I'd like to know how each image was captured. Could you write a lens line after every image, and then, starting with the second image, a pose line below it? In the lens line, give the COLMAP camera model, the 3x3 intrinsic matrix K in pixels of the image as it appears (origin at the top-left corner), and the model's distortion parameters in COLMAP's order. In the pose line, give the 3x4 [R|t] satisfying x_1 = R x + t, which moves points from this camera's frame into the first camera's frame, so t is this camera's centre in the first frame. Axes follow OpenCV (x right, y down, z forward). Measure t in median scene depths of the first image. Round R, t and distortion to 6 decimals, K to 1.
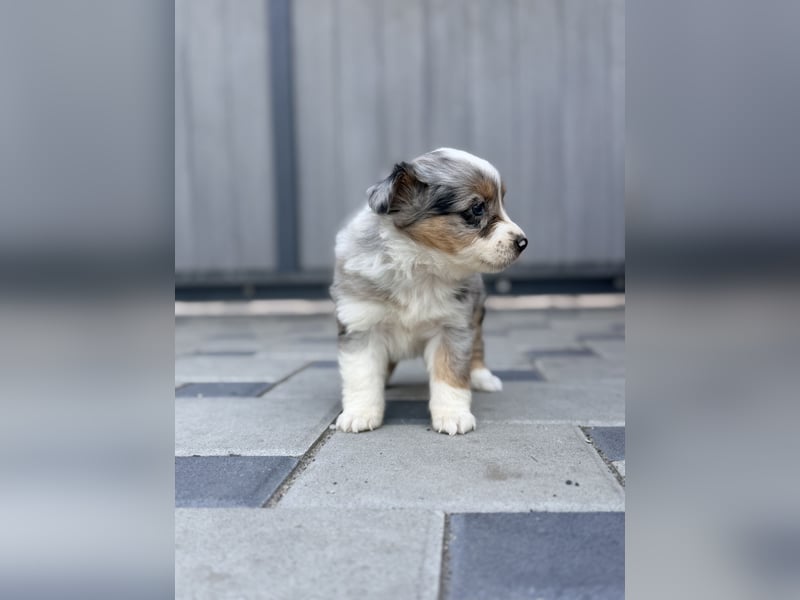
lens RADIAL K [[719.9, 0, 396.4], [0, 719.9, 295.9], [0, 0, 1]] dist [0.209807, -0.589787]
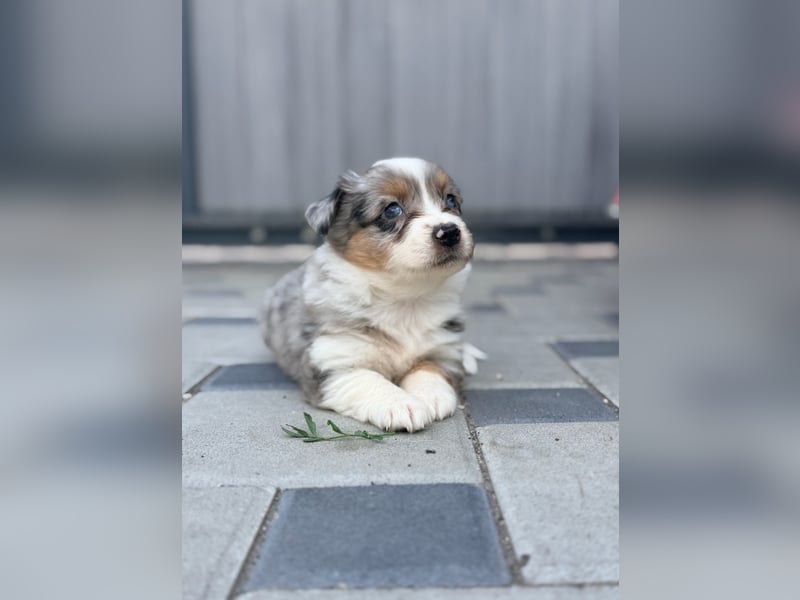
lens RADIAL K [[783.9, 0, 416.6], [0, 783.9, 313.6], [0, 0, 1]] dist [0.093735, -0.024829]
pose [[0.993935, 0.001840, 0.109957, 0.126894], [-0.011867, 0.995816, 0.090609, -0.014532], [-0.109330, -0.091365, 0.989798, 0.016542]]
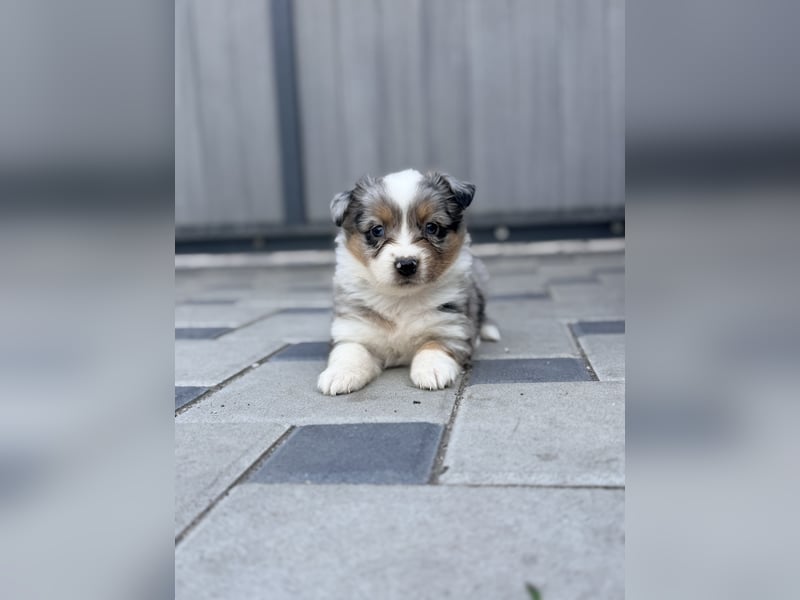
lens RADIAL K [[723.0, 0, 397.4], [0, 723.0, 302.8], [0, 0, 1]] dist [0.203223, -0.609325]
pose [[0.997772, -0.014662, -0.065088, 0.316441], [0.019882, 0.996572, 0.080303, -0.005318], [0.063687, -0.081418, 0.994643, -0.192058]]
